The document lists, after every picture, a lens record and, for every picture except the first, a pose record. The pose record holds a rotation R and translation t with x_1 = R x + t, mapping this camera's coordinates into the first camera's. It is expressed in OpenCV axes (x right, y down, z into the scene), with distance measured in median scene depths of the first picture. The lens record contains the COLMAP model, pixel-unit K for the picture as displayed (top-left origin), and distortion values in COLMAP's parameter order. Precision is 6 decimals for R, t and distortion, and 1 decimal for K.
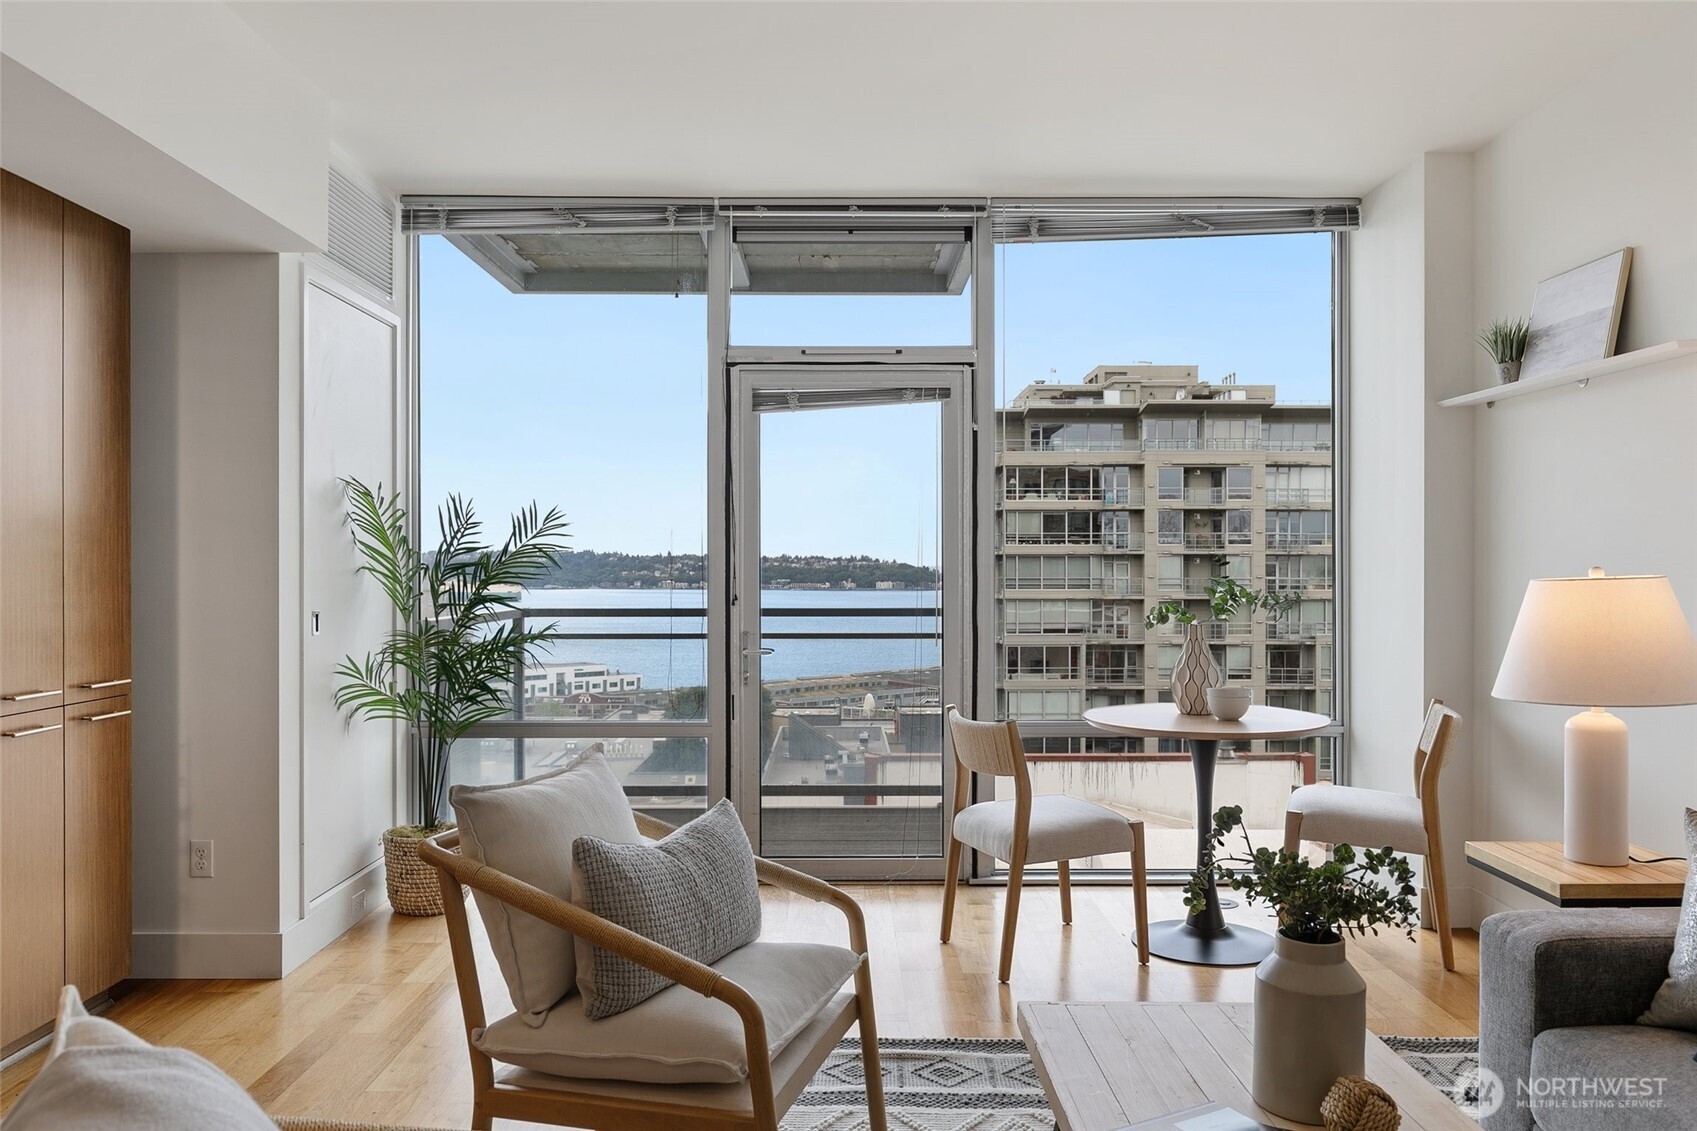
lens RADIAL K [[1205.3, 0, 848.5], [0, 1205.3, 565.5], [0, 0, 1]] dist [-0.000077, 0.000367]
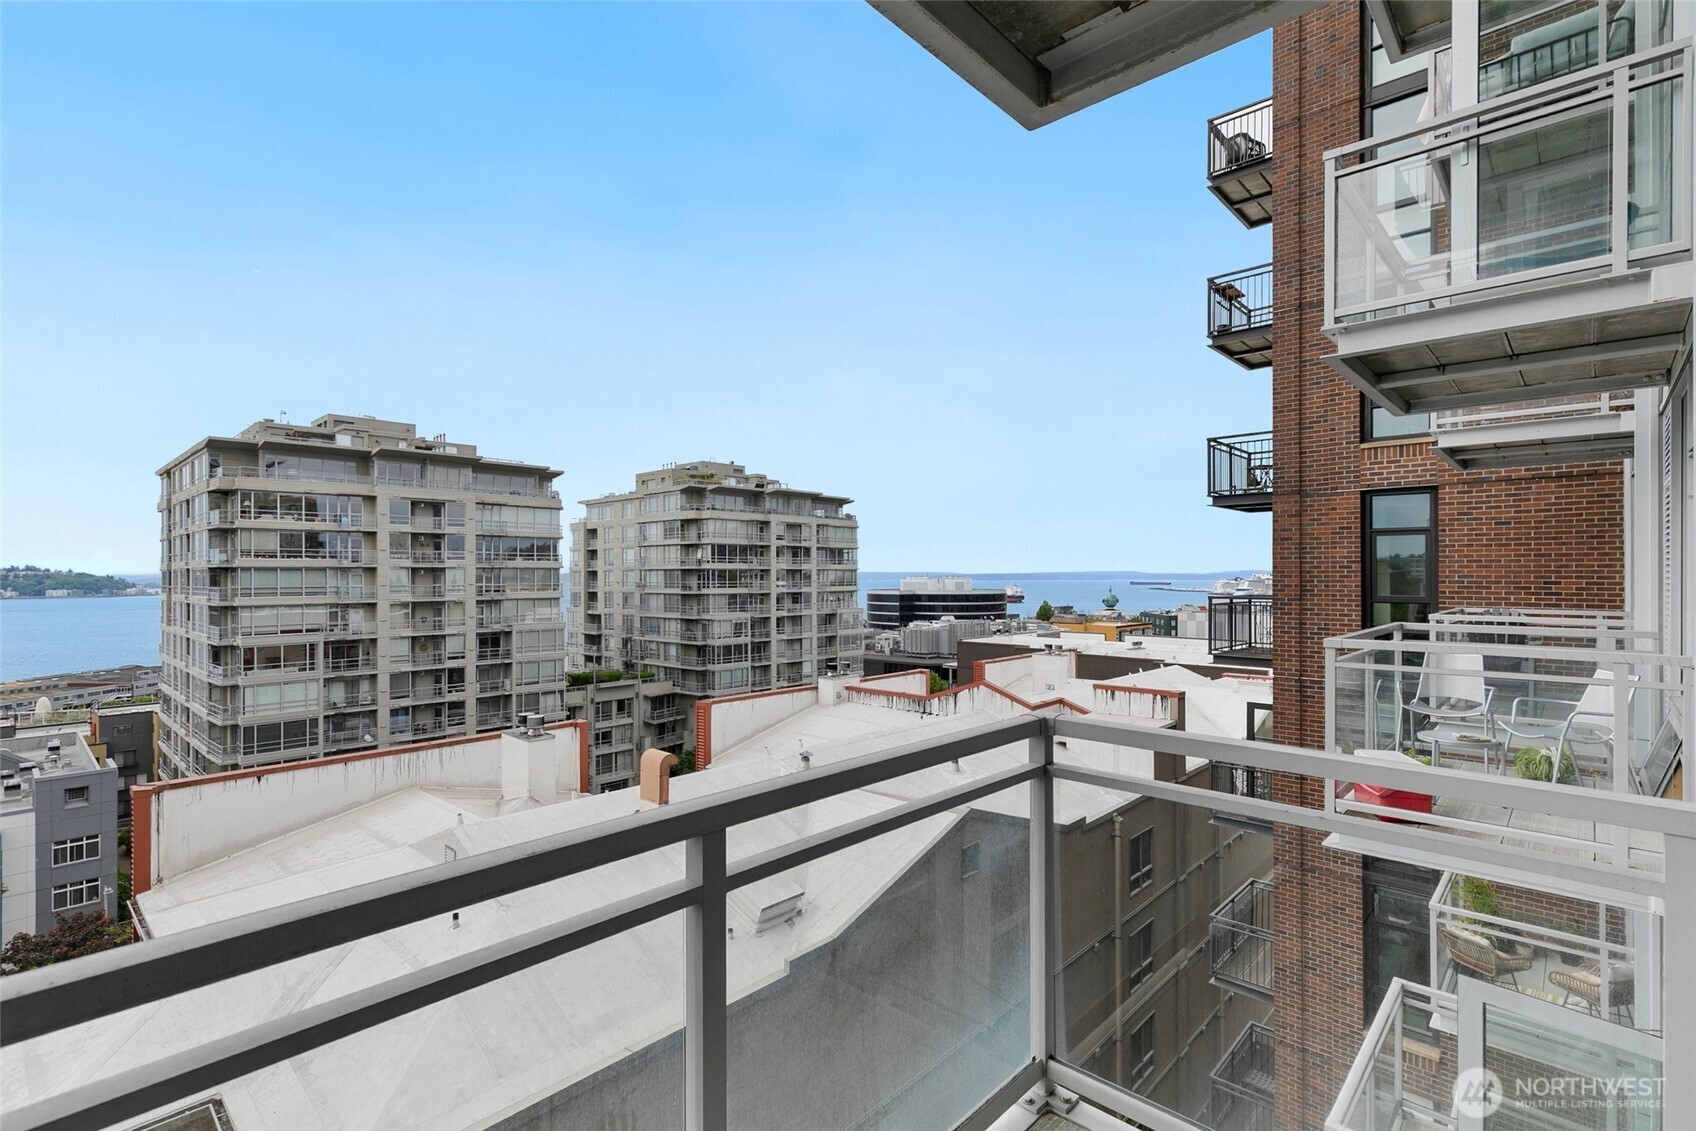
lens RADIAL K [[783.6, 0, 847.7], [0, 783.6, 573.0], [0, 0, 1]] dist [0.001994, 0.000369]
pose [[0.682426, -0.003373, 0.730947, -0.019653], [0.003396, 0.999993, 0.001445, -0.002591], [-0.730947, 0.001496, 0.682433, 0.074441]]
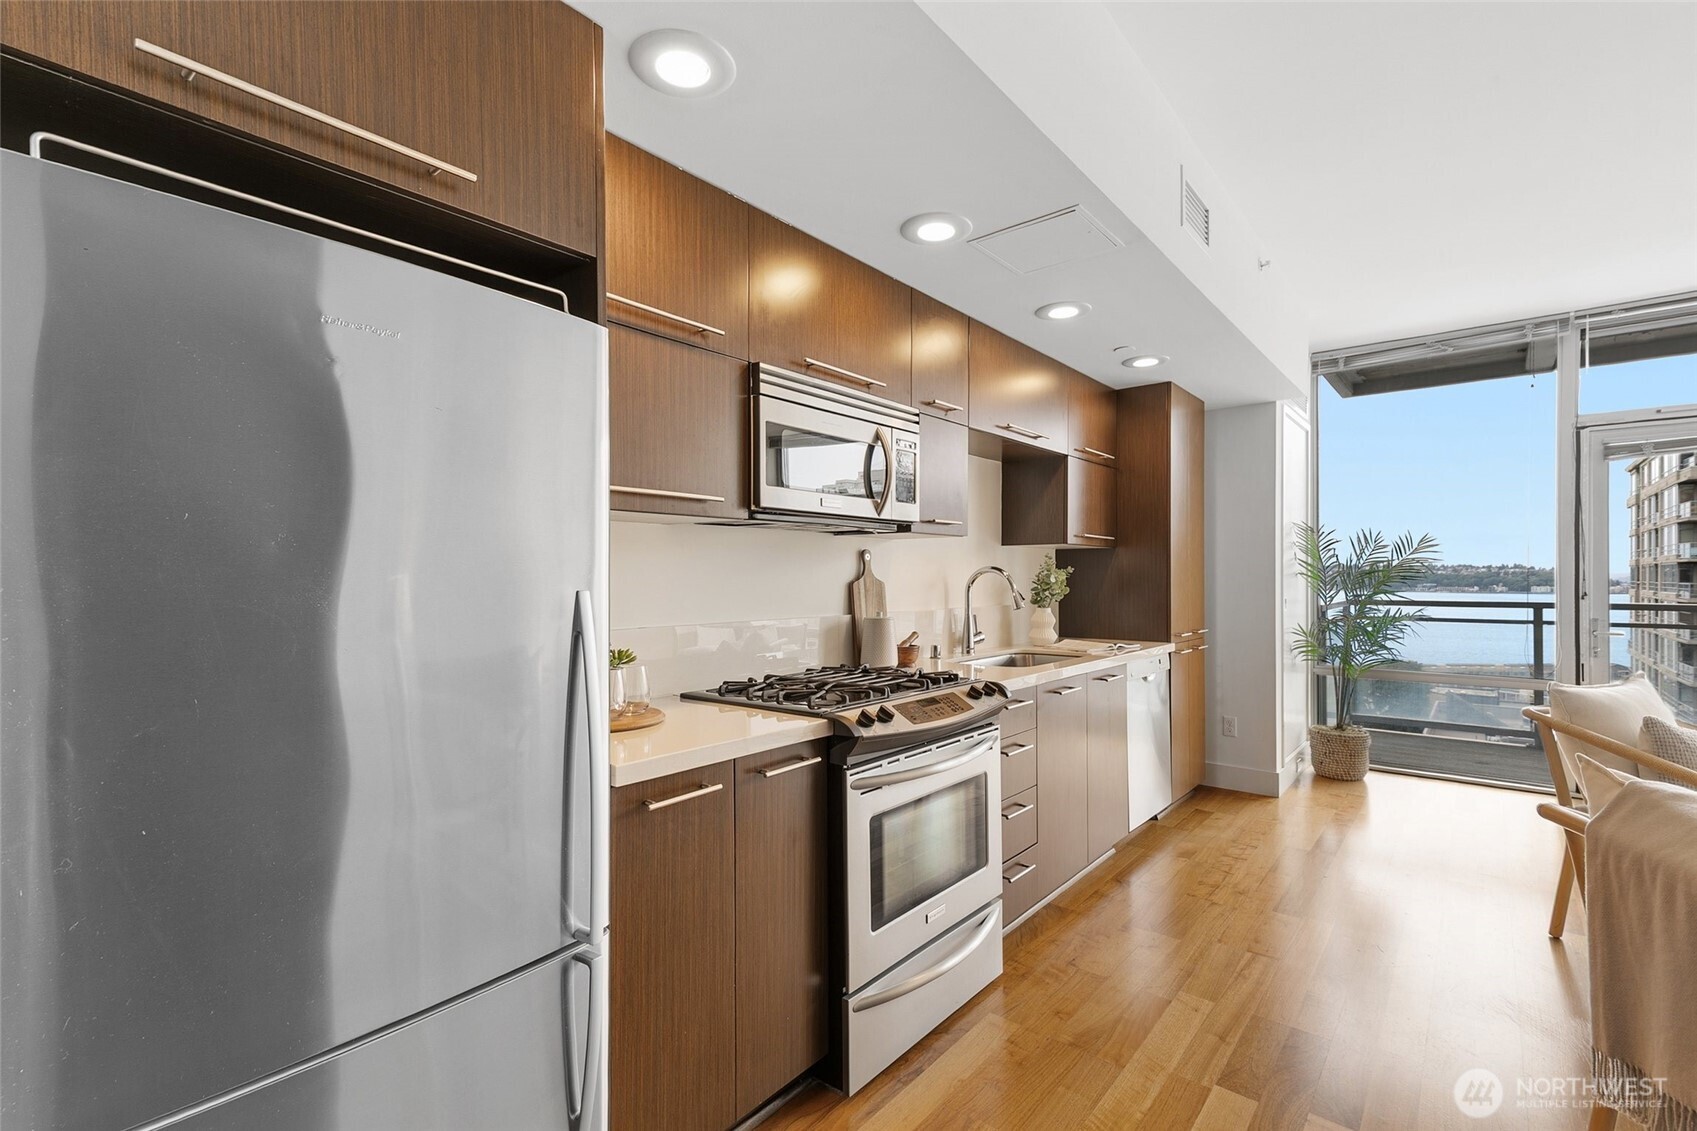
lens RADIAL K [[776.2, 0, 846.7], [0, 776.2, 576.0], [0, 0, 1]] dist [0.005360, 0.008069]
pose [[0.768158, 0.001485, -0.640259, -0.011401], [0.001270, 0.999992, 0.003844, 0.000091], [0.640259, -0.003766, 0.768150, -0.017010]]
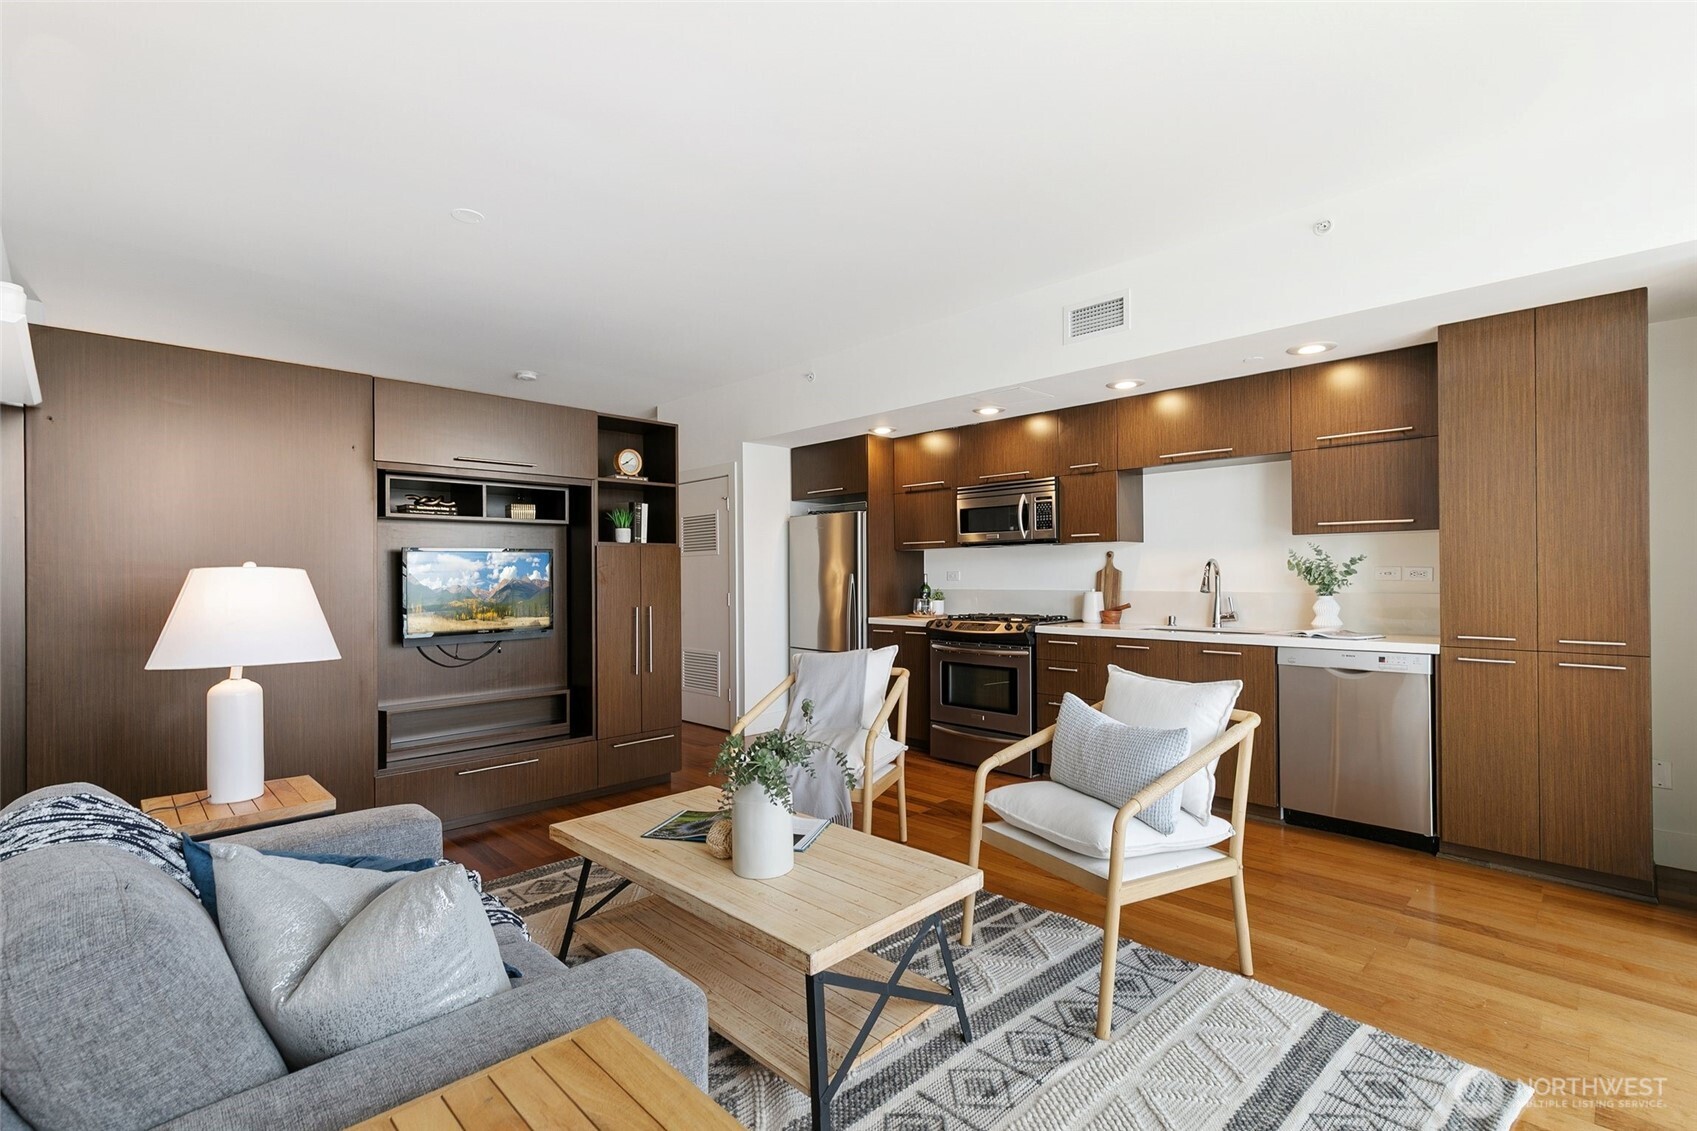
lens RADIAL K [[768.9, 0, 845.8], [0, 768.9, 571.3], [0, 0, 1]] dist [0.007812, 0.000562]
pose [[-0.714623, -0.000777, -0.699509, 0.027578], [0.005604, 0.999961, -0.006835, 0.000907], [0.699487, -0.008805, -0.714591, 0.048628]]
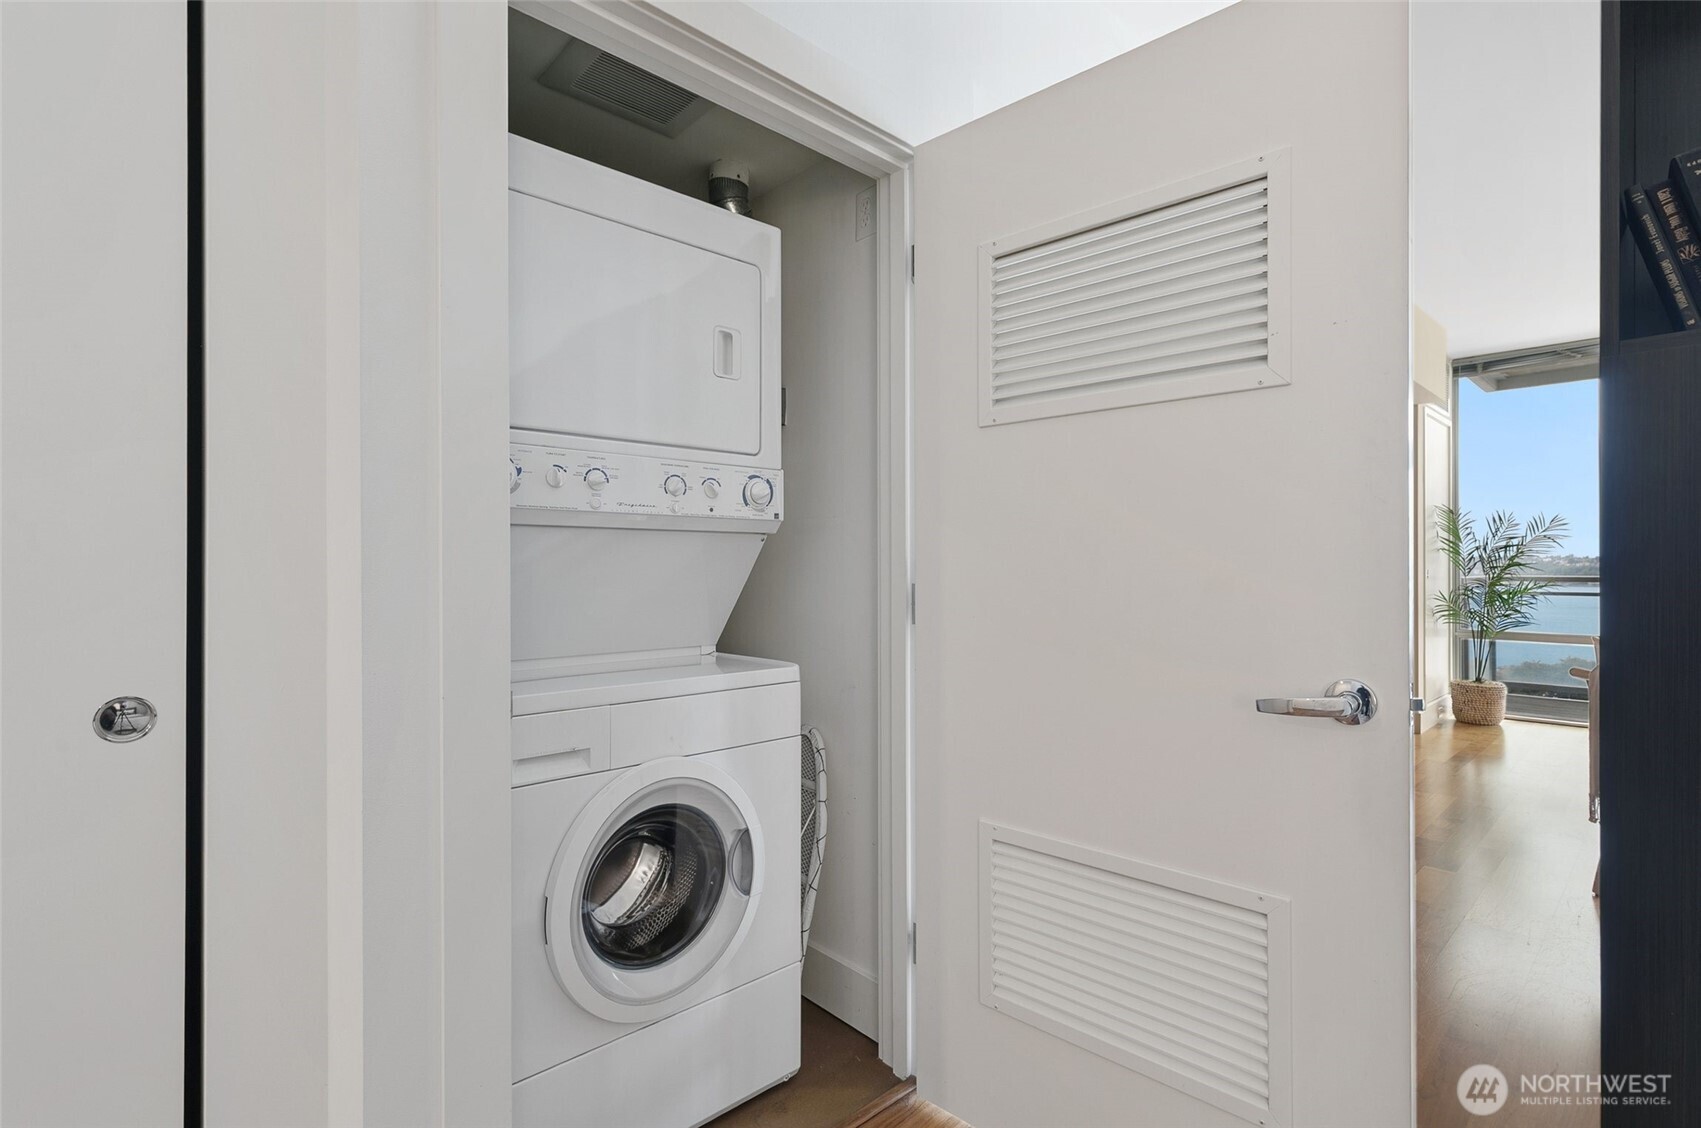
lens RADIAL K [[778.8, 0, 872.9], [0, 778.8, 564.8], [0, 0, 1]] dist [-0.000691, 0.000030]
pose [[0.685223, -0.000589, -0.728333, -0.006321], [0.002450, 0.999996, 0.001497, 0.001526], [0.728330, -0.002810, 0.685221, -0.036723]]
